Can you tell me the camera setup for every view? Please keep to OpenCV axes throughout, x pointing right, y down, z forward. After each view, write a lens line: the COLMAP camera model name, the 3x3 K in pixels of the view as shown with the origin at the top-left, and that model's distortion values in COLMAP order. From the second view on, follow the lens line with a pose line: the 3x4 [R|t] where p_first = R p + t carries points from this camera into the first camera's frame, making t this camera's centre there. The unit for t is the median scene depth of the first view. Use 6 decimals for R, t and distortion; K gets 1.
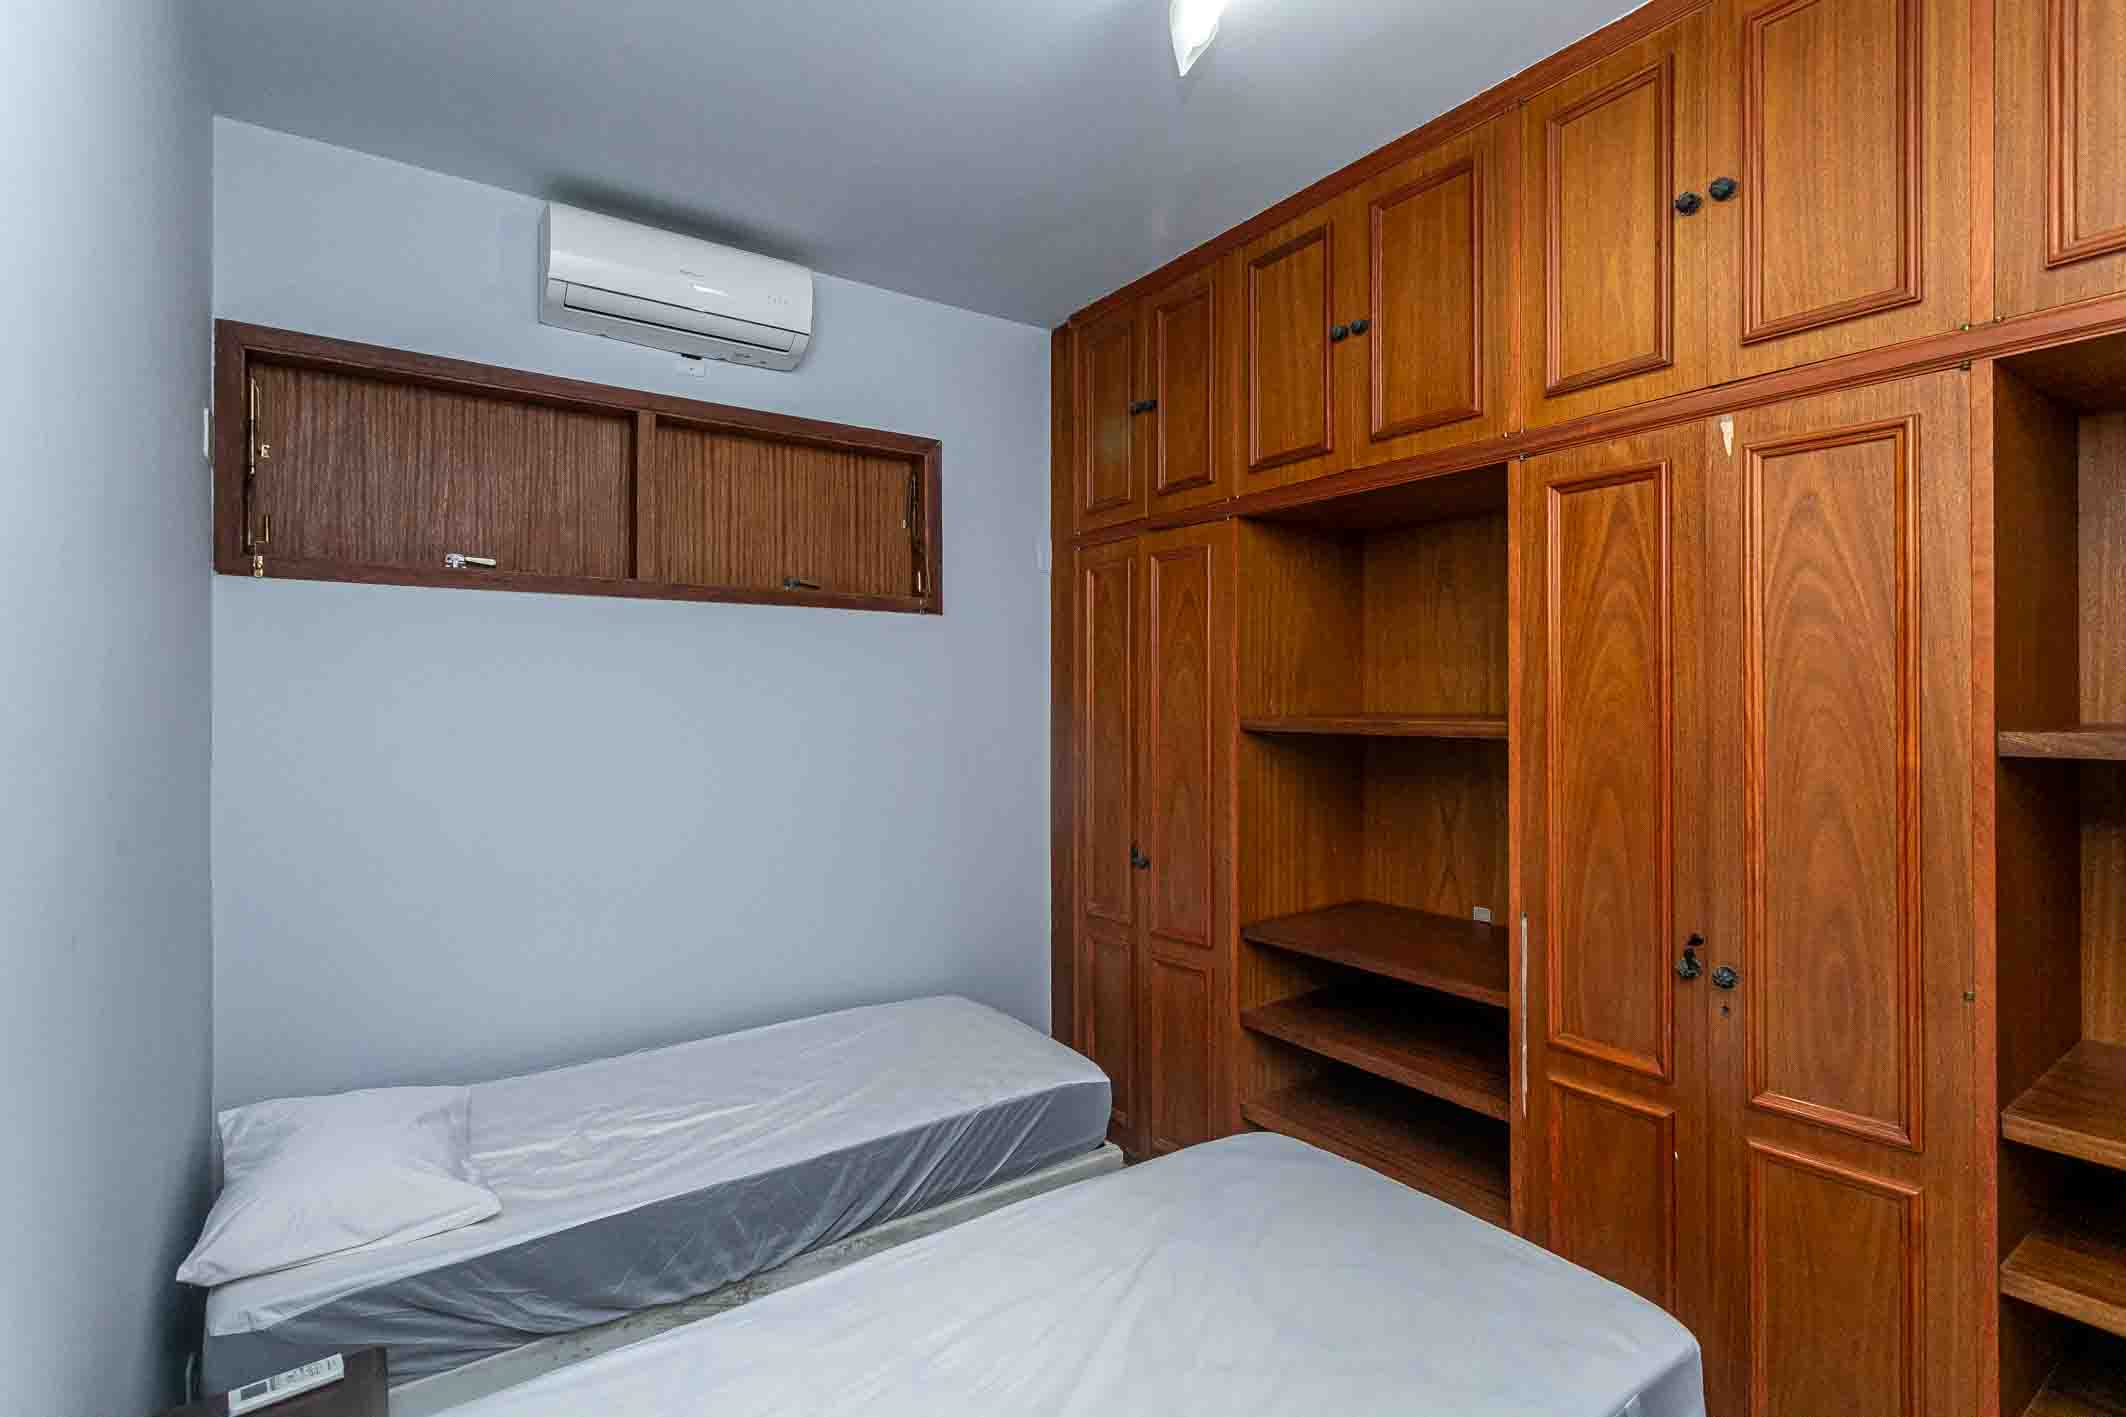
lens RADIAL K [[1019.8, 0, 1047.4], [0, 1019.8, 704.2], [0, 0, 1]] dist [0.003723, 0.003968]
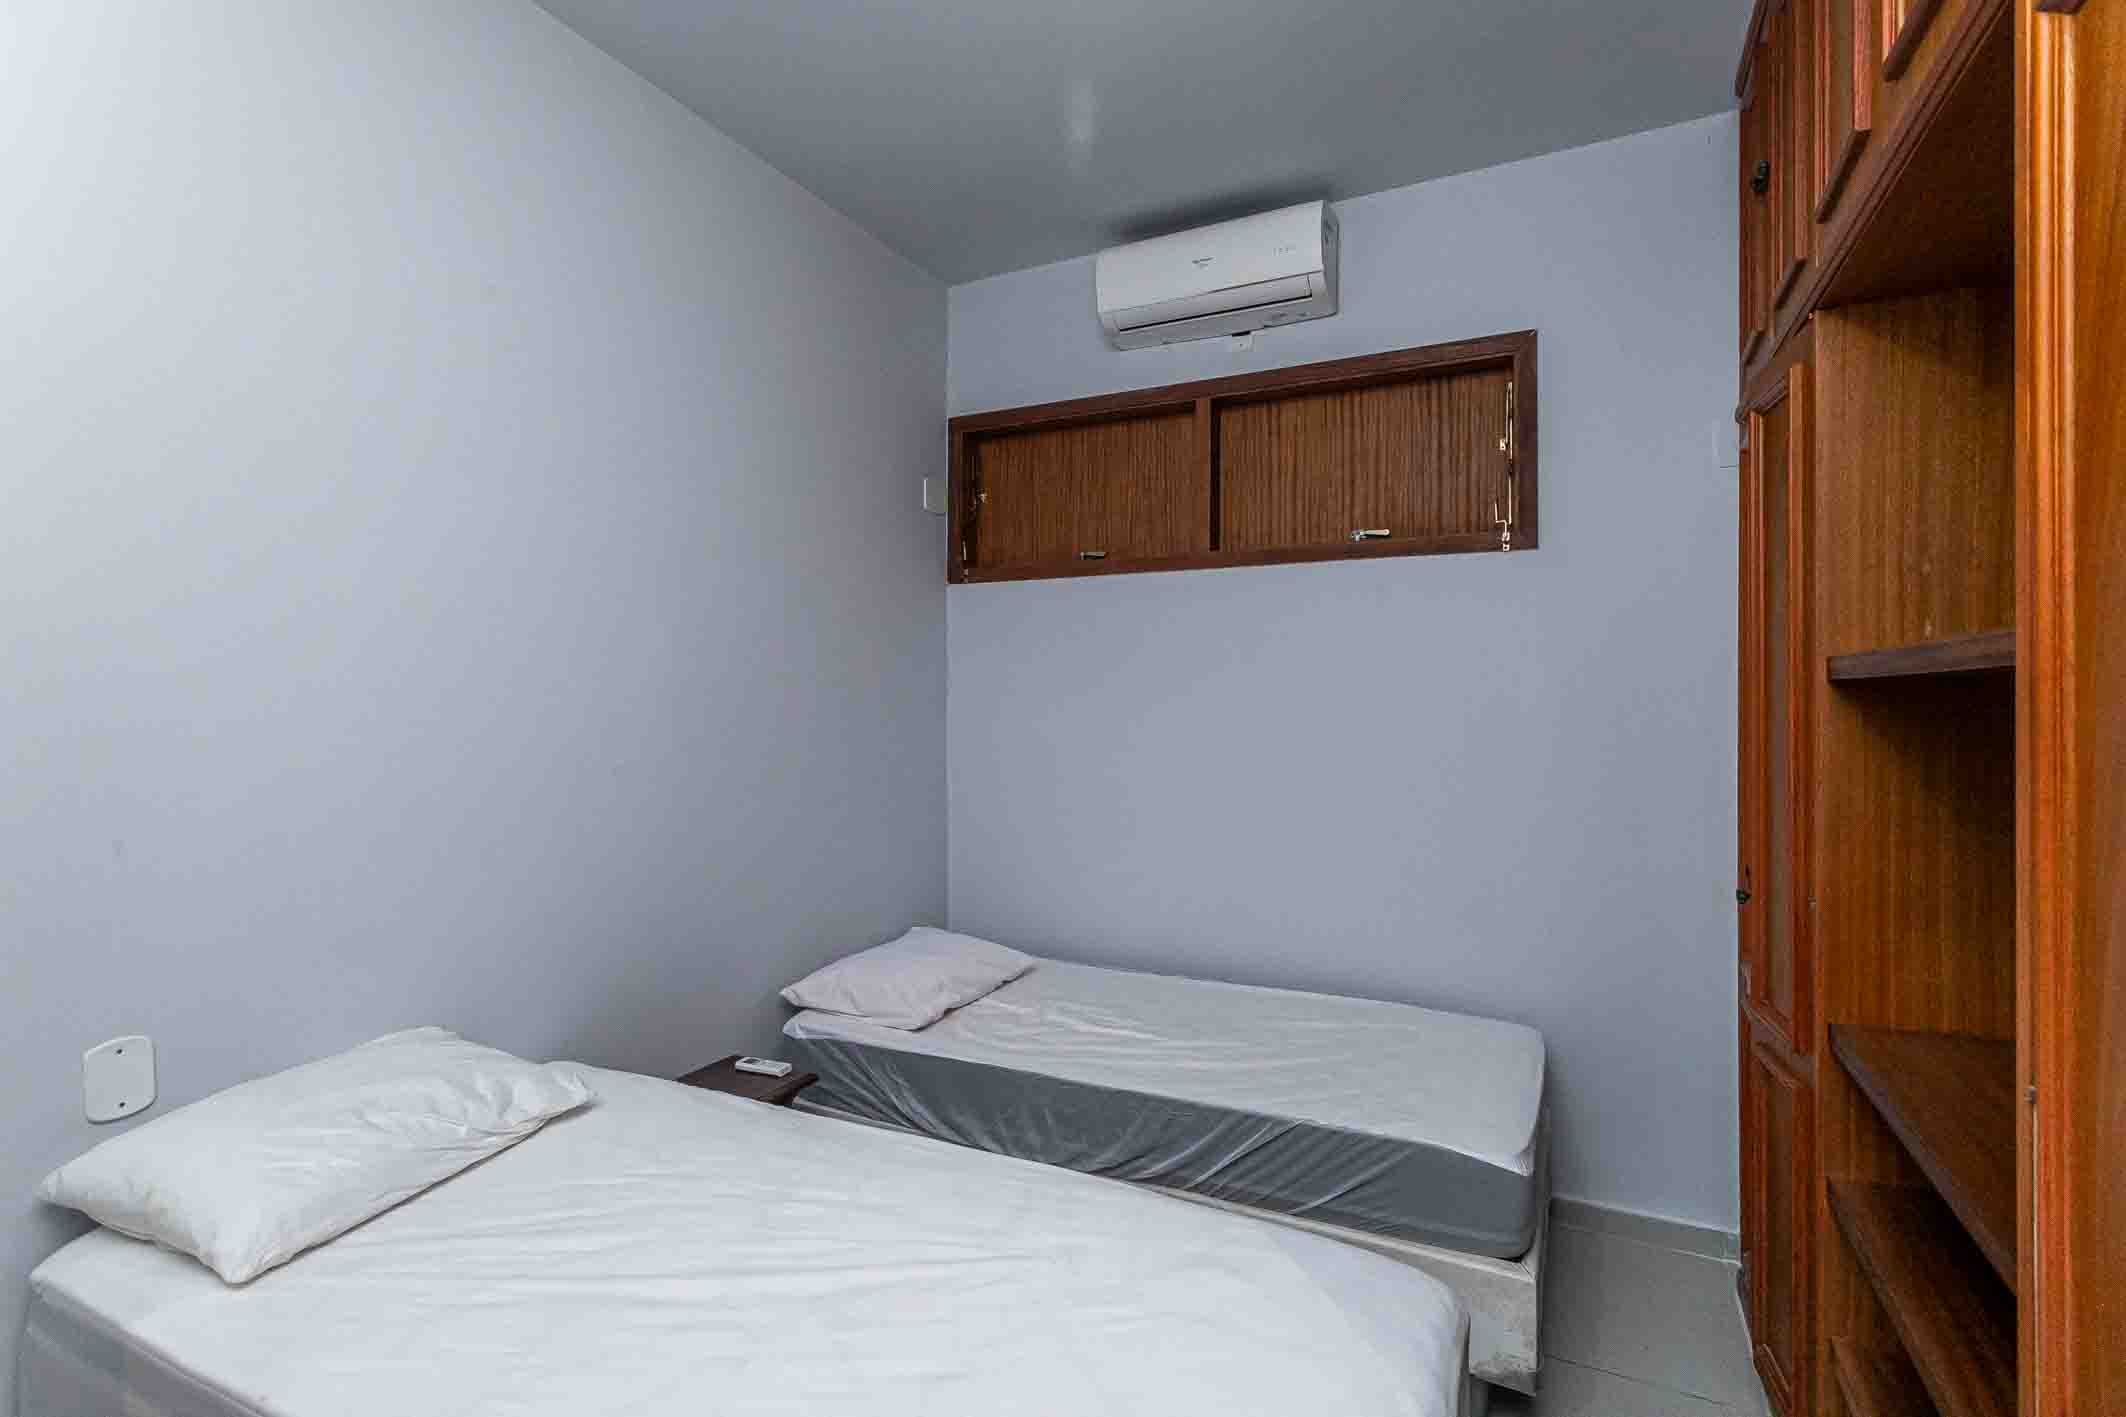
lens RADIAL K [[1019.8, 0, 1049.5], [0, 1019.8, 696.8], [0, 0, 1]] dist [0.003723, 0.003968]
pose [[0.459789, 0.005592, -0.888011, 0.602154], [-0.001141, 0.999983, 0.005707, 0.033000], [0.888028, -0.001611, 0.459787, 0.415607]]
